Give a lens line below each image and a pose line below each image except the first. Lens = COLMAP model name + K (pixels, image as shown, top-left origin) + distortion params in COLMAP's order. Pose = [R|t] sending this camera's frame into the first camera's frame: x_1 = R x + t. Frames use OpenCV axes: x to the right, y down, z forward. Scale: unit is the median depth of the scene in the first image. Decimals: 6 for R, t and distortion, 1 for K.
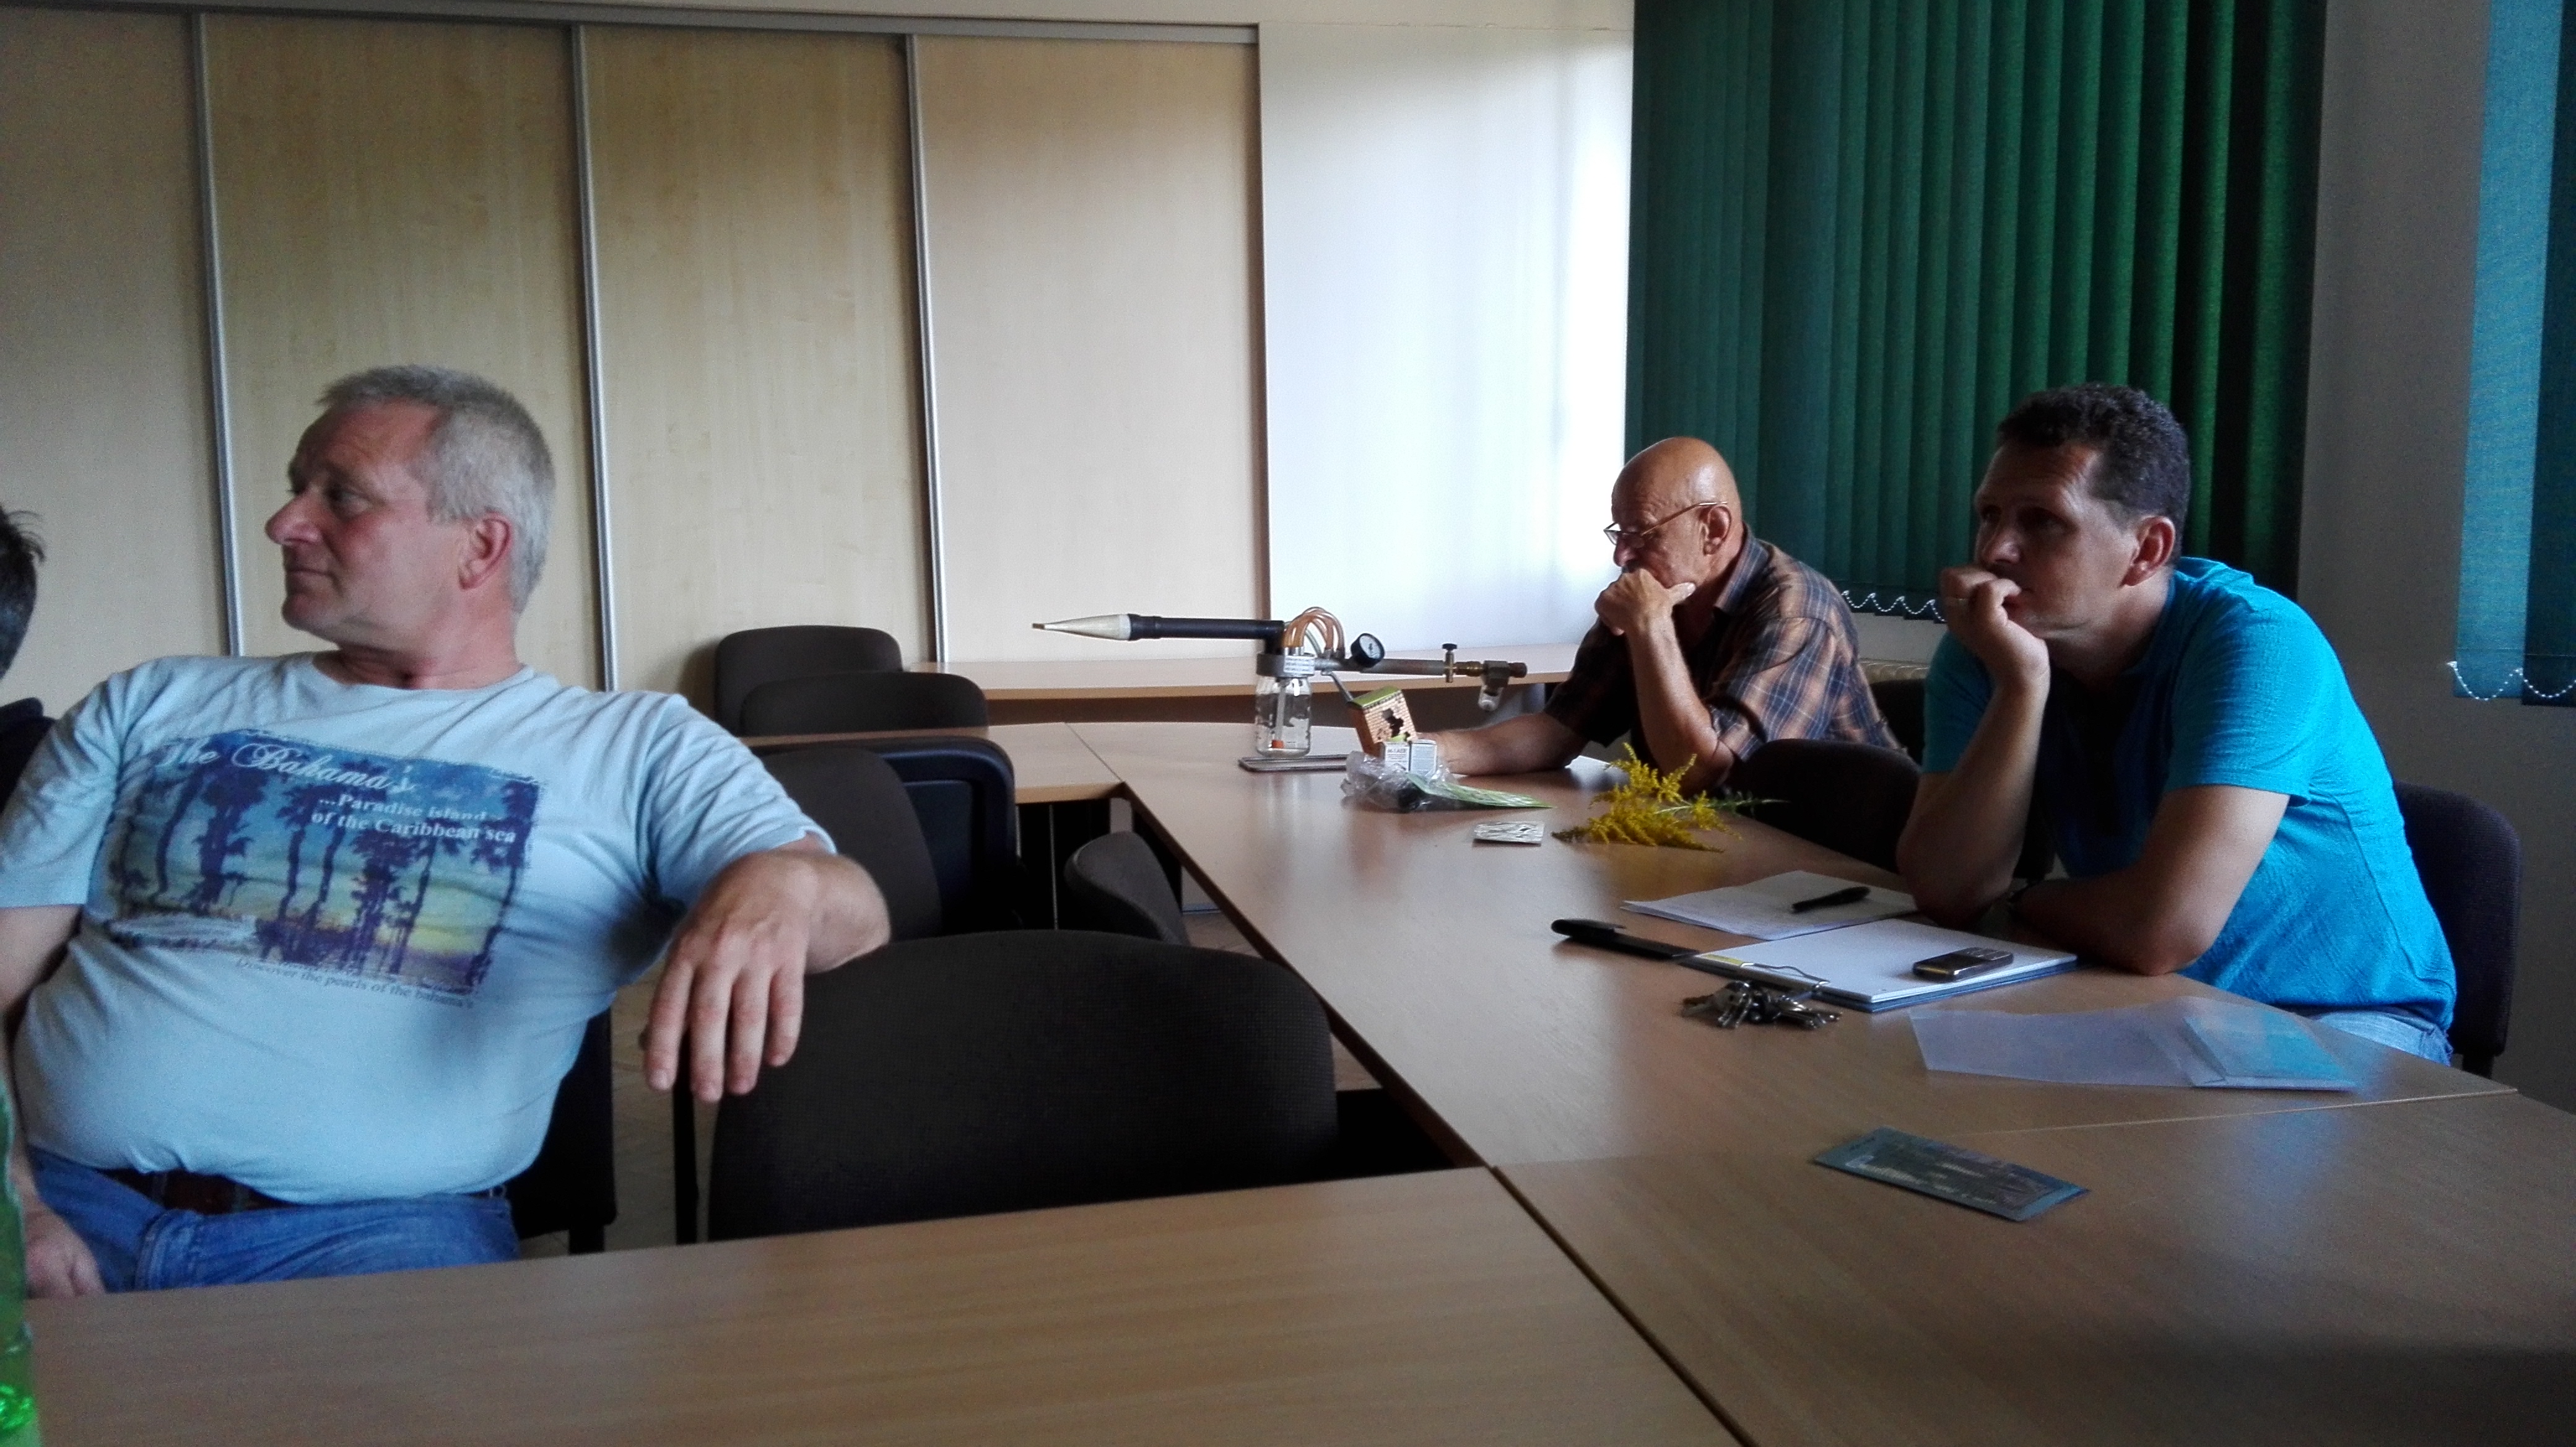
lens RADIAL K [[2055.2, 0, 1259.8], [0, 2055.2, 741.6], [0, 0, 1]] dist [0.024300, -0.072872]
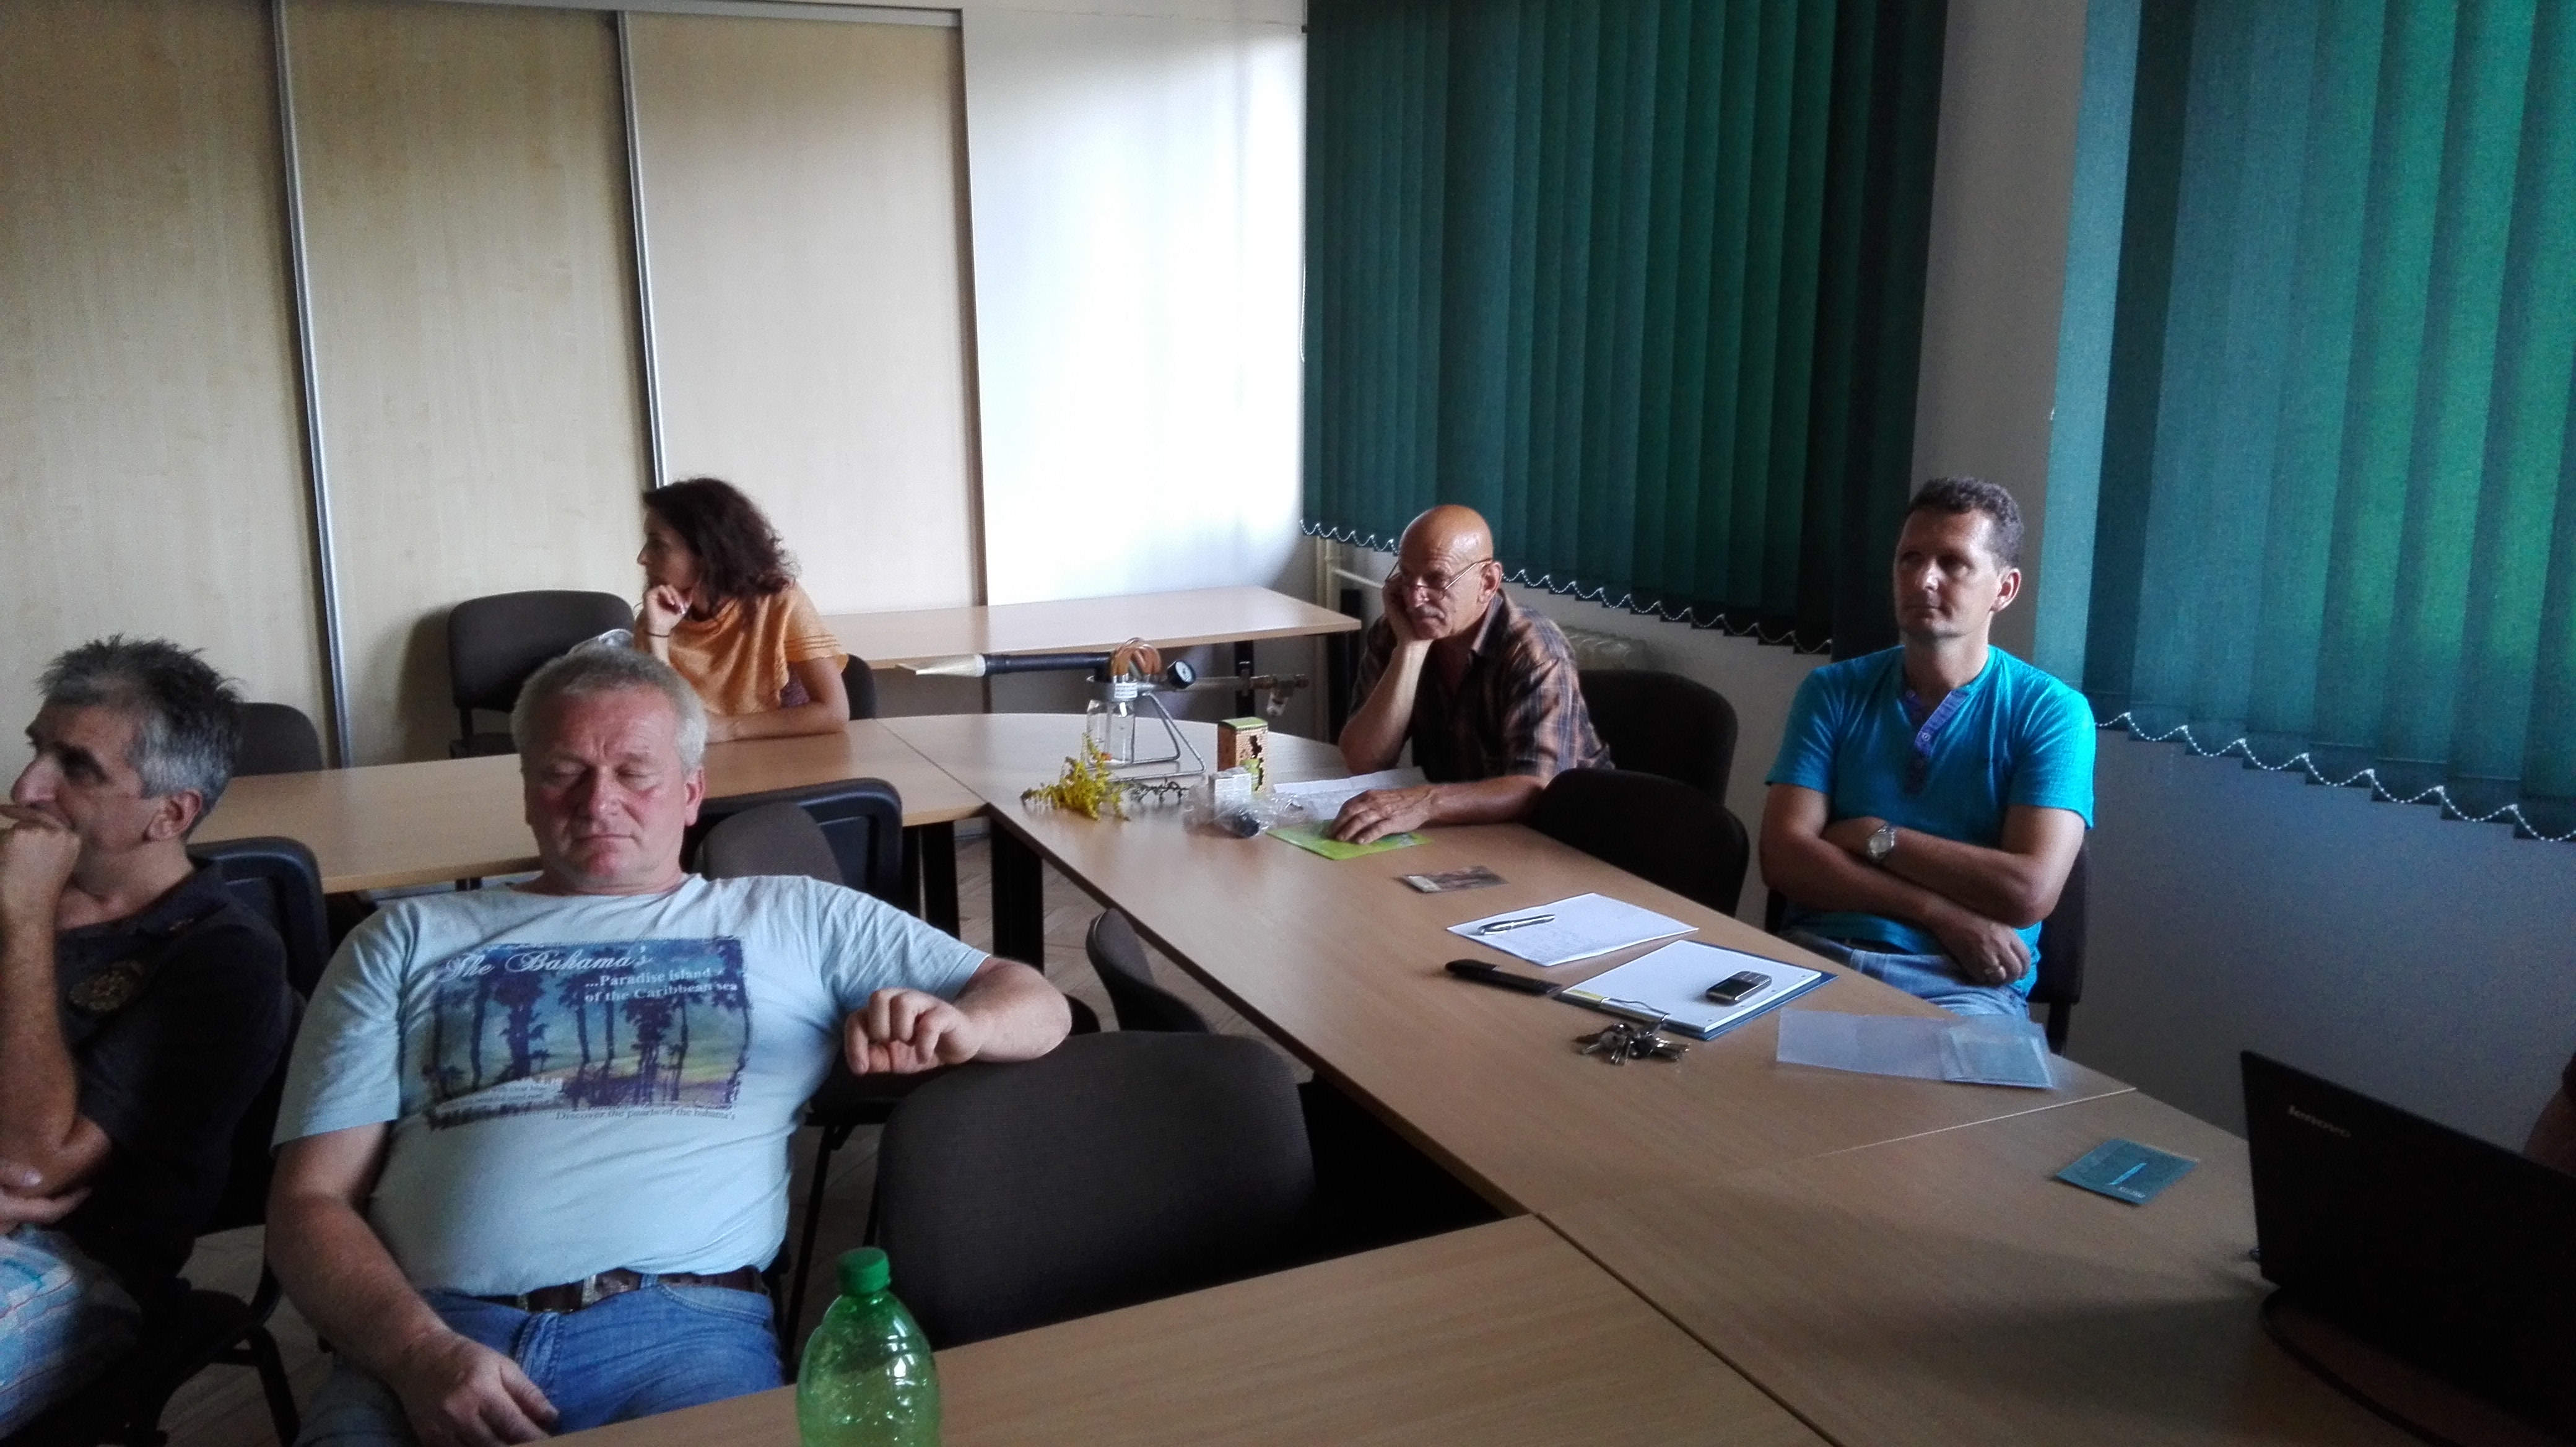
lens RADIAL K [[2055.2, 0, 1282.2], [0, 2055.2, 736.2], [0, 0, 1]] dist [0.024300, -0.072872]
pose [[0.971996, -0.040267, 0.231520, -0.129975], [0.020081, 0.995839, 0.088895, -0.088736], [-0.234136, -0.081756, 0.968760, -0.116754]]
